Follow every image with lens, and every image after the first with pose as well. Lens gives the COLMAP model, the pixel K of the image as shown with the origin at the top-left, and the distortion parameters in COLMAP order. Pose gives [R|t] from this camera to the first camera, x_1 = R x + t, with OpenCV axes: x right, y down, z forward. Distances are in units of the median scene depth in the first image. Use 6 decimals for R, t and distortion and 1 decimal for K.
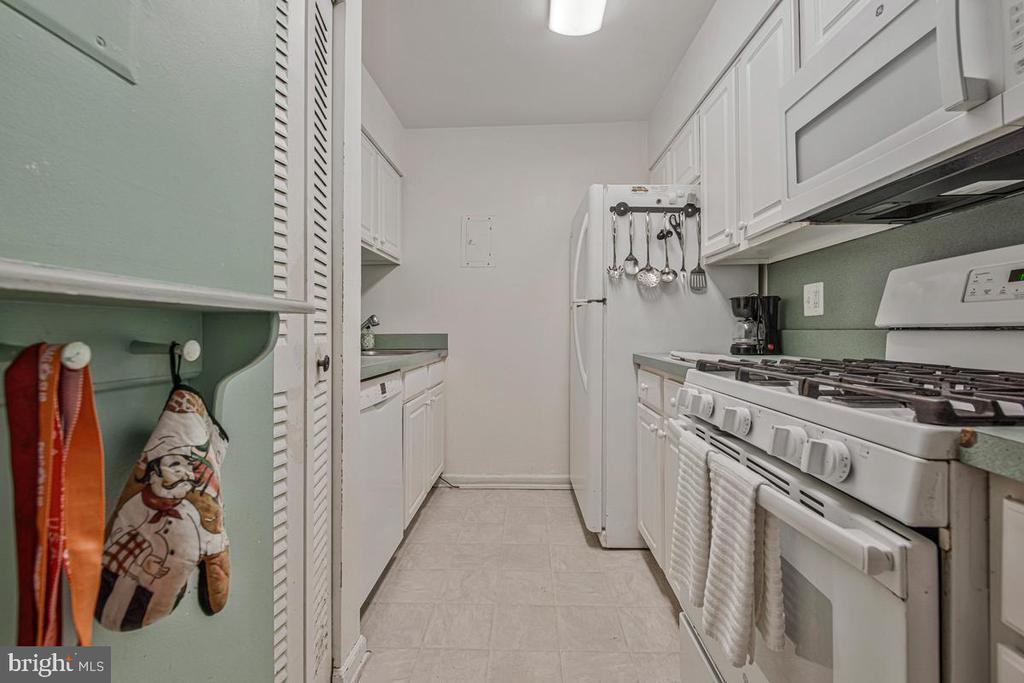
lens RADIAL K [[422.4, 0, 512.4], [0, 422.4, 315.9], [0, 0, 1]] dist [-0.020417, -0.000457]
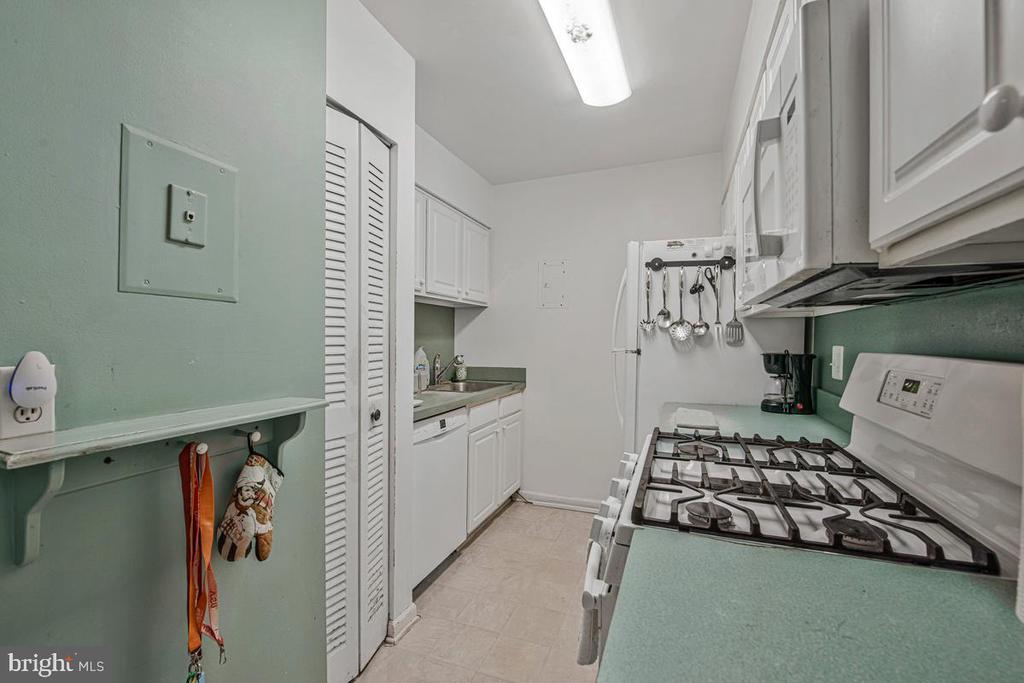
lens RADIAL K [[426.9, 0, 508.2], [0, 426.9, 338.9], [0, 0, 1]] dist [-0.014272, -0.000298]
pose [[0.940947, -0.000190, -0.338554, 0.296158], [0.012848, 0.999300, 0.035146, -0.120009], [0.338310, -0.037420, 0.940290, -0.144631]]
